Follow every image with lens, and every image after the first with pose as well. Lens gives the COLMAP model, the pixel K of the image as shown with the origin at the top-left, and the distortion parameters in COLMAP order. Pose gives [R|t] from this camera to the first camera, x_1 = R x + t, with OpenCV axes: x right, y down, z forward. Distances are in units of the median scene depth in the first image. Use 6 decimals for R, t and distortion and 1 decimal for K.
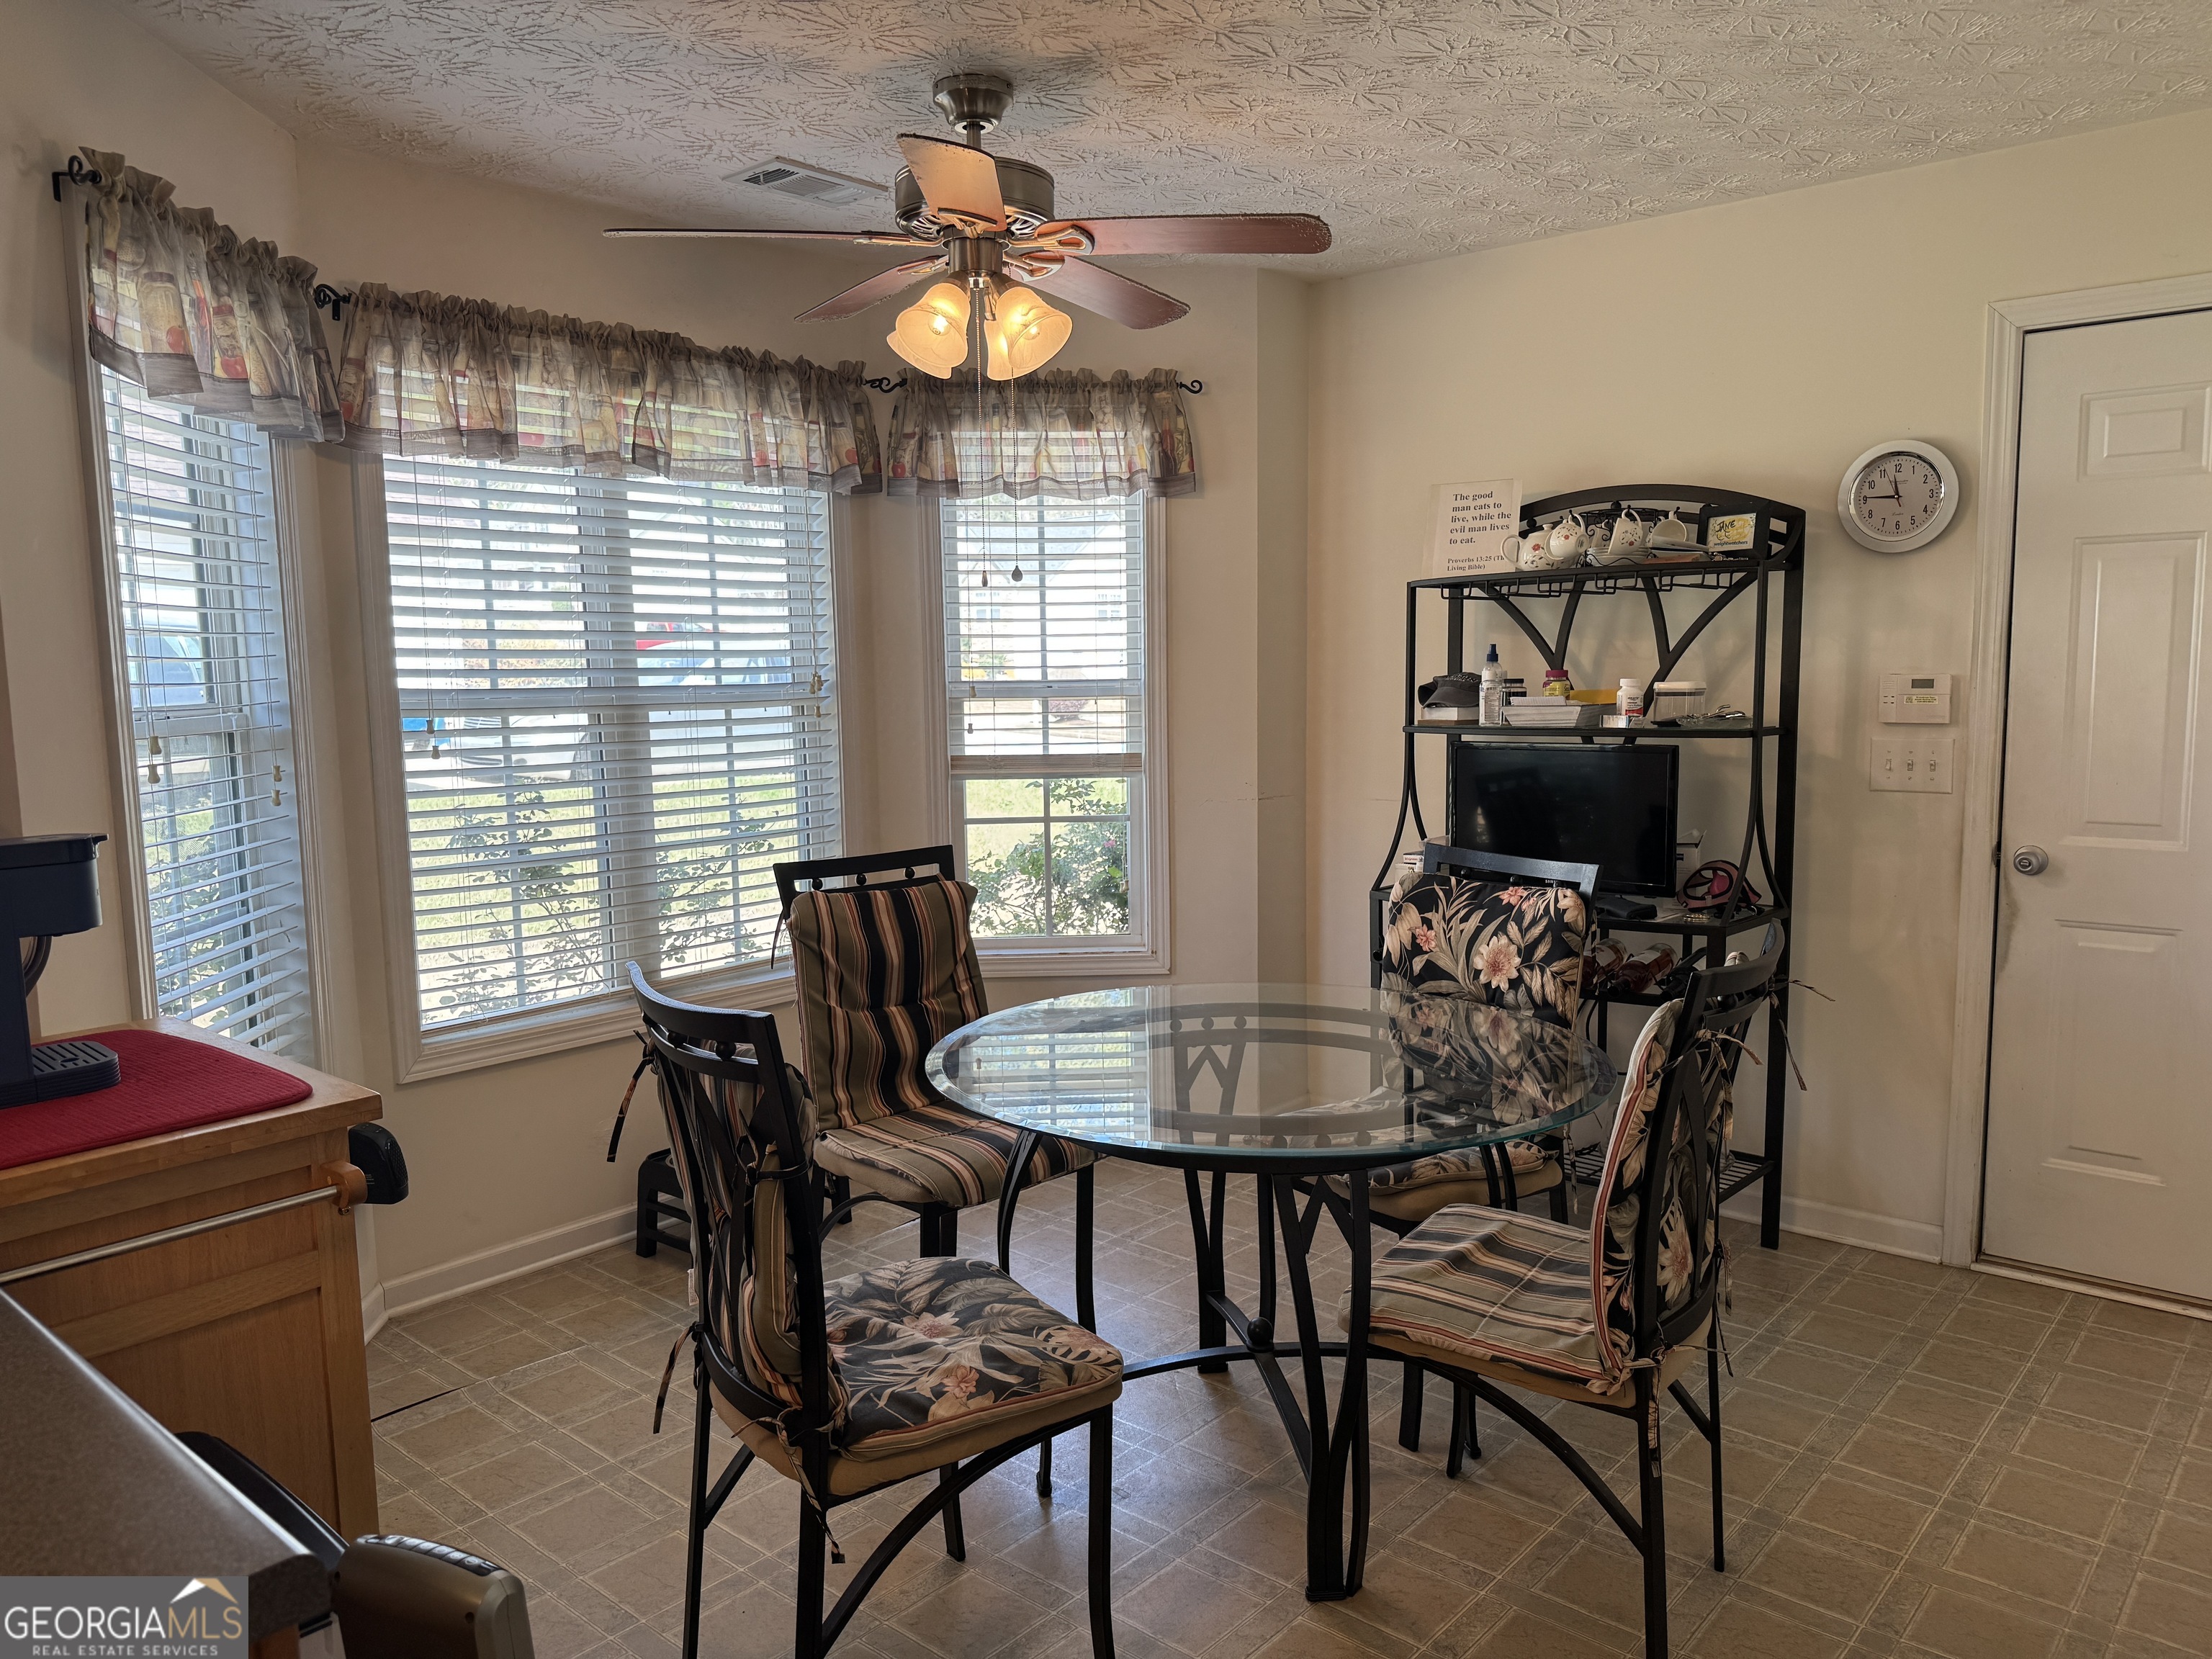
lens RADIAL K [[1560.3, 0, 1094.7], [0, 1560.3, 844.1], [0, 0, 1]] dist [0.061099, -0.082578]
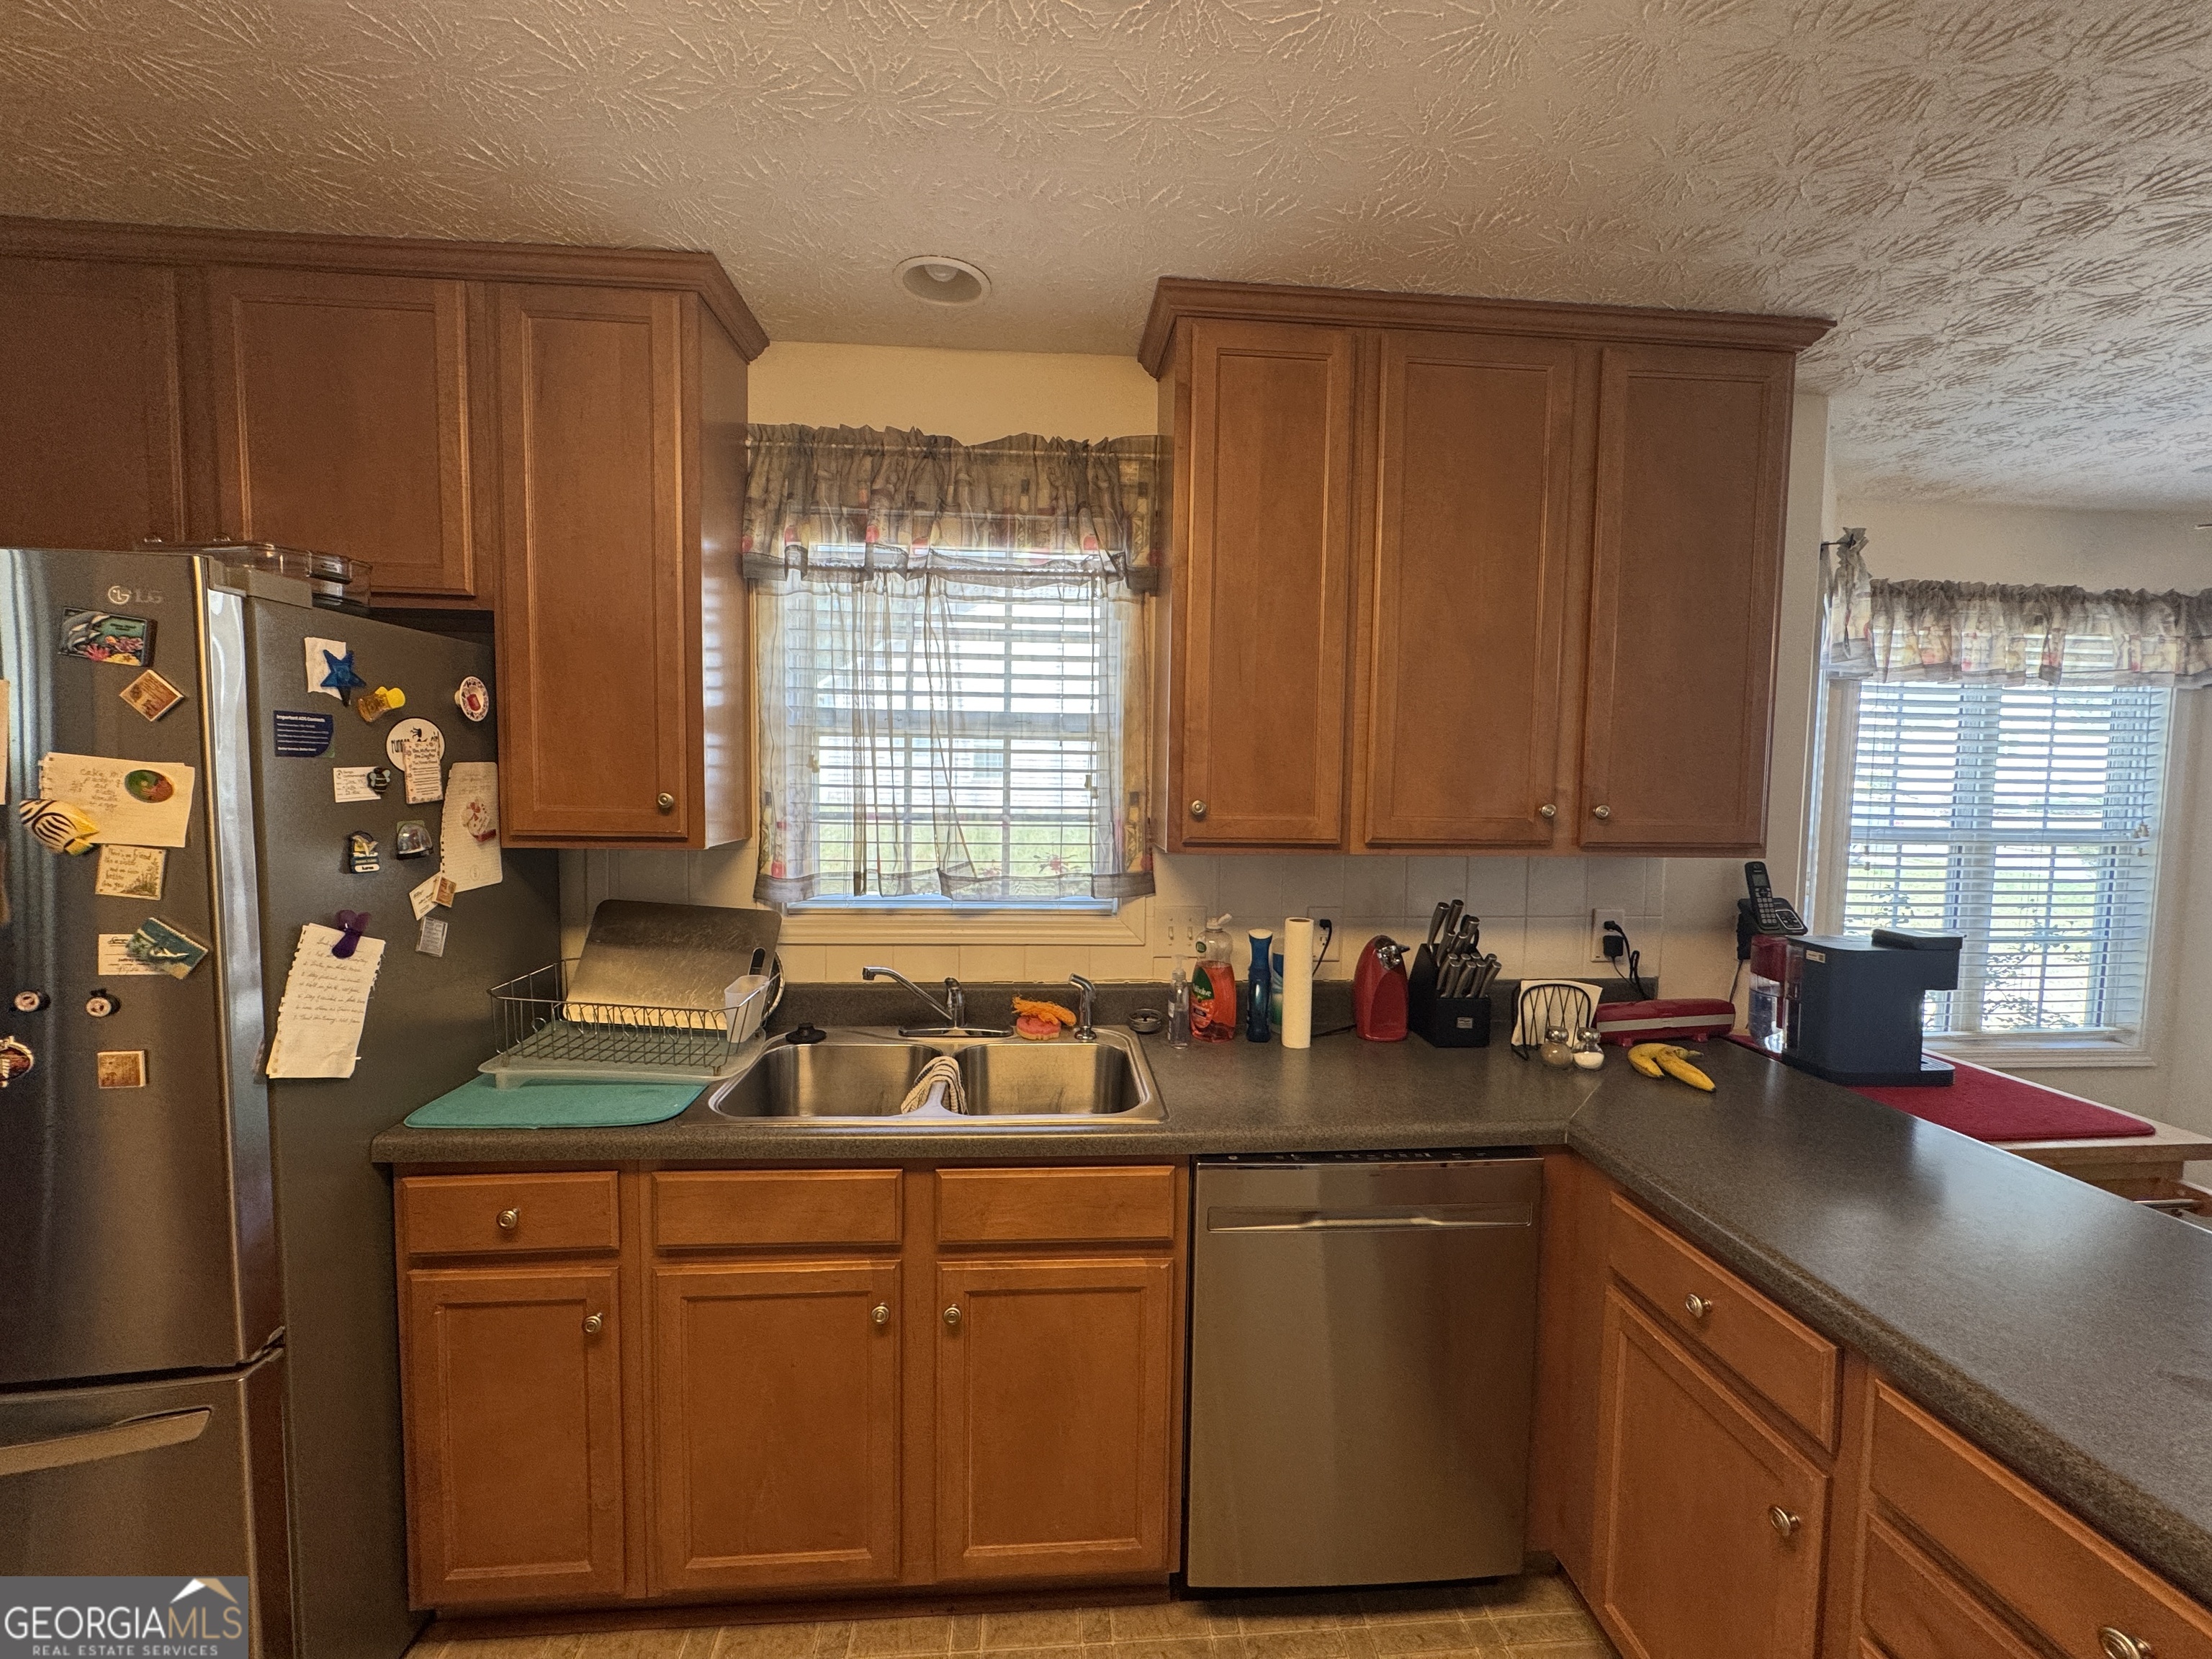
lens RADIAL K [[887.5, 0, 1098.3], [0, 887.5, 822.1], [0, 0, 1]] dist [-0.003704, 0.000757]
pose [[0.717023, 0.062232, -0.694266, -0.337523], [-0.105420, 0.994232, -0.019756, -0.003477], [0.689032, 0.087355, 0.719447, -0.166831]]
